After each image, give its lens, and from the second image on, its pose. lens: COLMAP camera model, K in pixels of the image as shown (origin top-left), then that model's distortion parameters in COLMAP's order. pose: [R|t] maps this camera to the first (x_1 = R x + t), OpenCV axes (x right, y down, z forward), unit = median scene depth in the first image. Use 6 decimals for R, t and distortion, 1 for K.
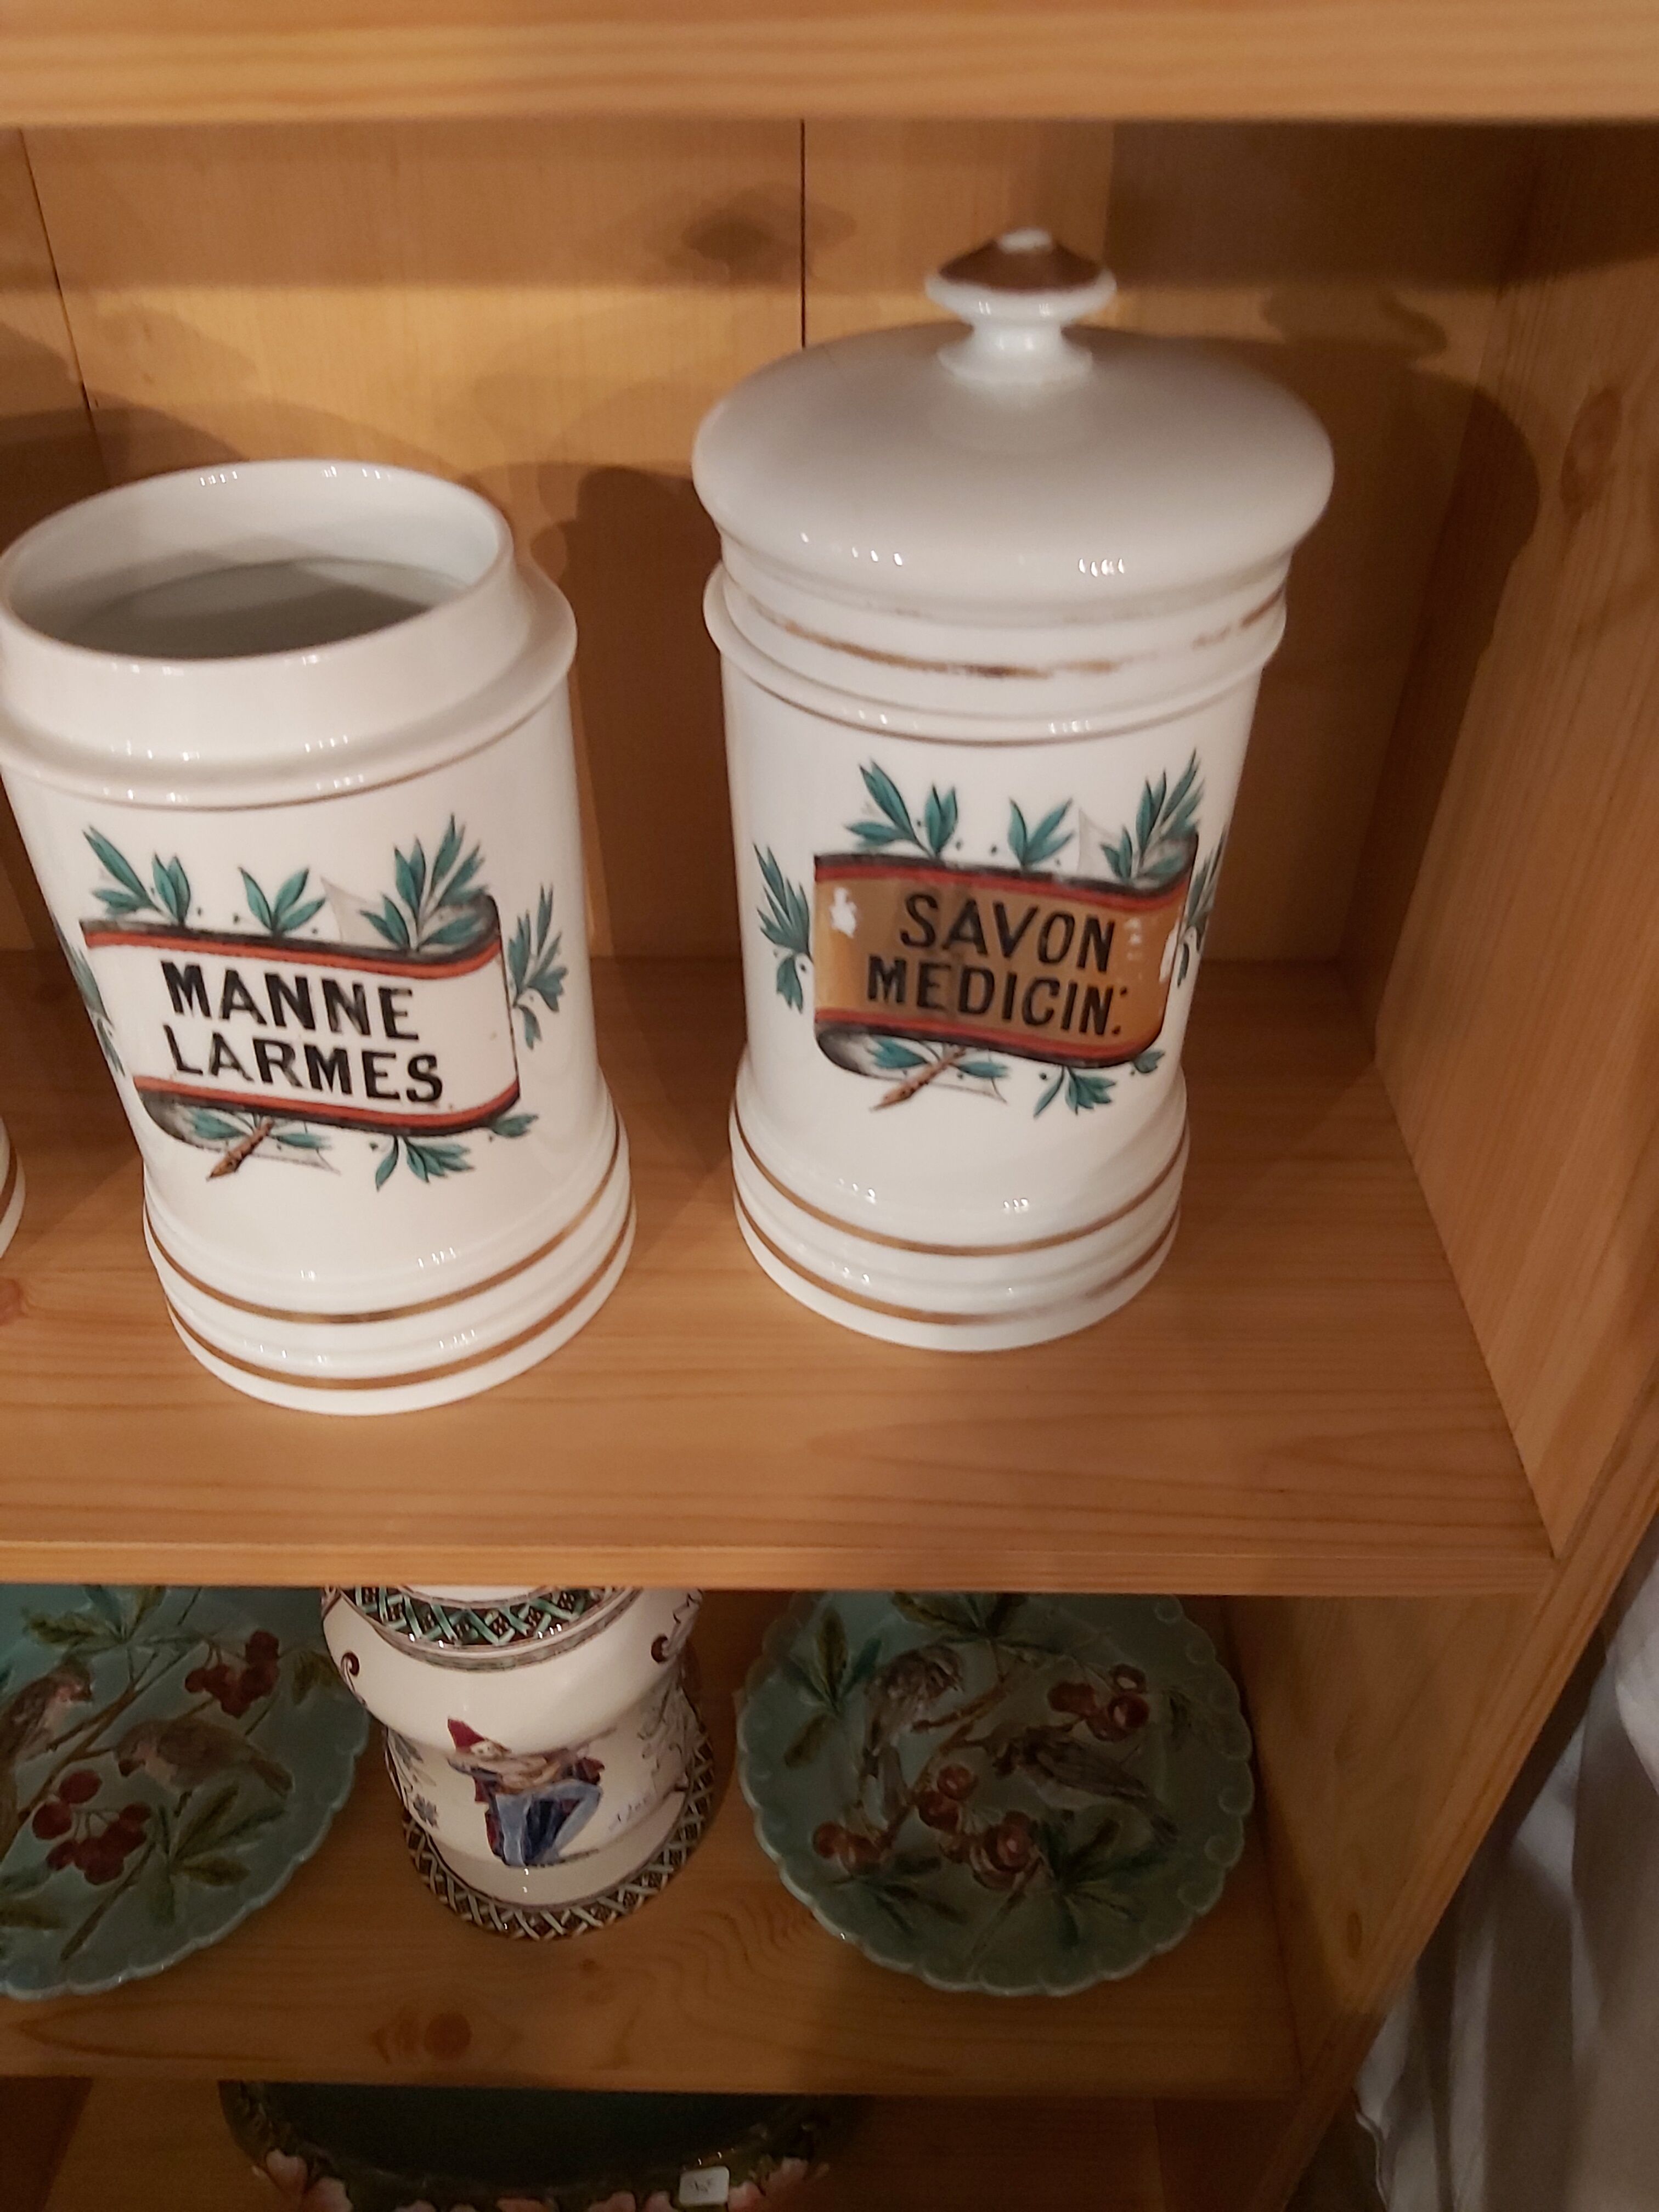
lens RADIAL K [[1739.3, 0, 781.7], [0, 1739.3, 1078.9], [0, 0, 1]] dist [0.095032, -0.185318]
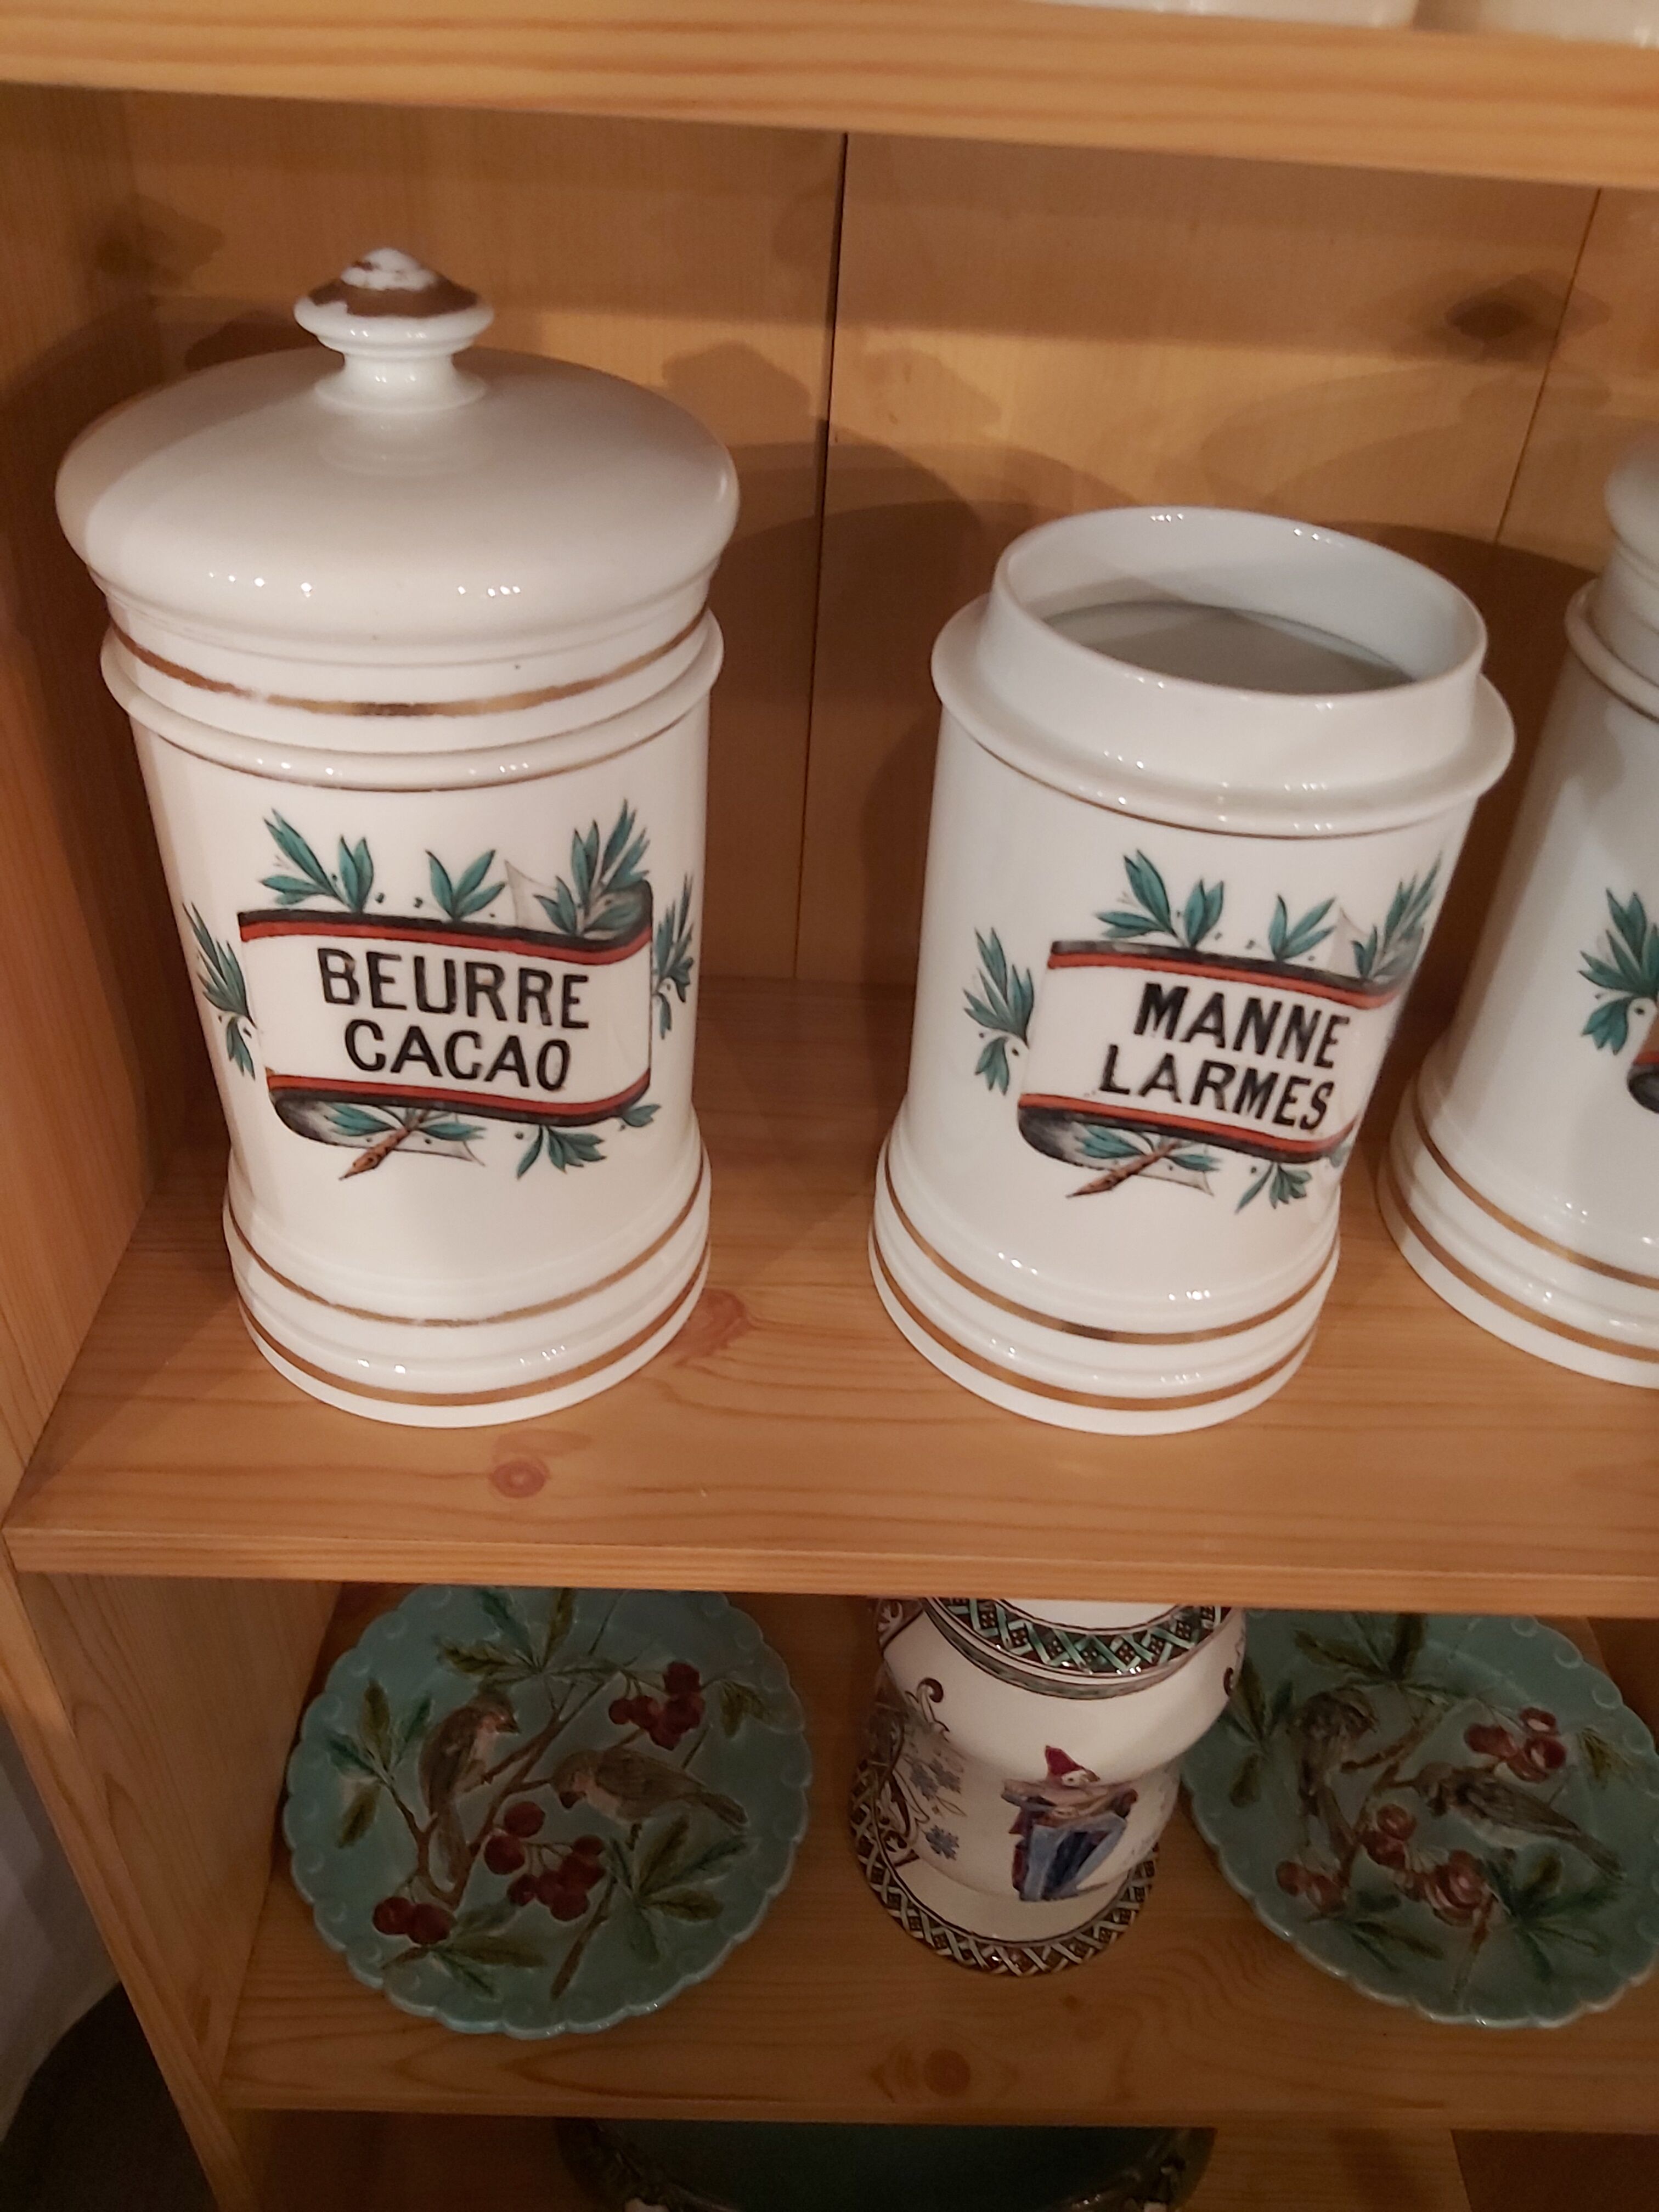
lens RADIAL K [[1746.1, 0, 819.1], [0, 1746.1, 1080.0], [0, 0, 1]] dist [0.079854, -0.144543]
pose [[0.997719, 0.031827, 0.059533, -0.316496], [-0.030079, 0.999096, -0.030033, 0.013918], [-0.060435, 0.028173, 0.997774, -0.007454]]
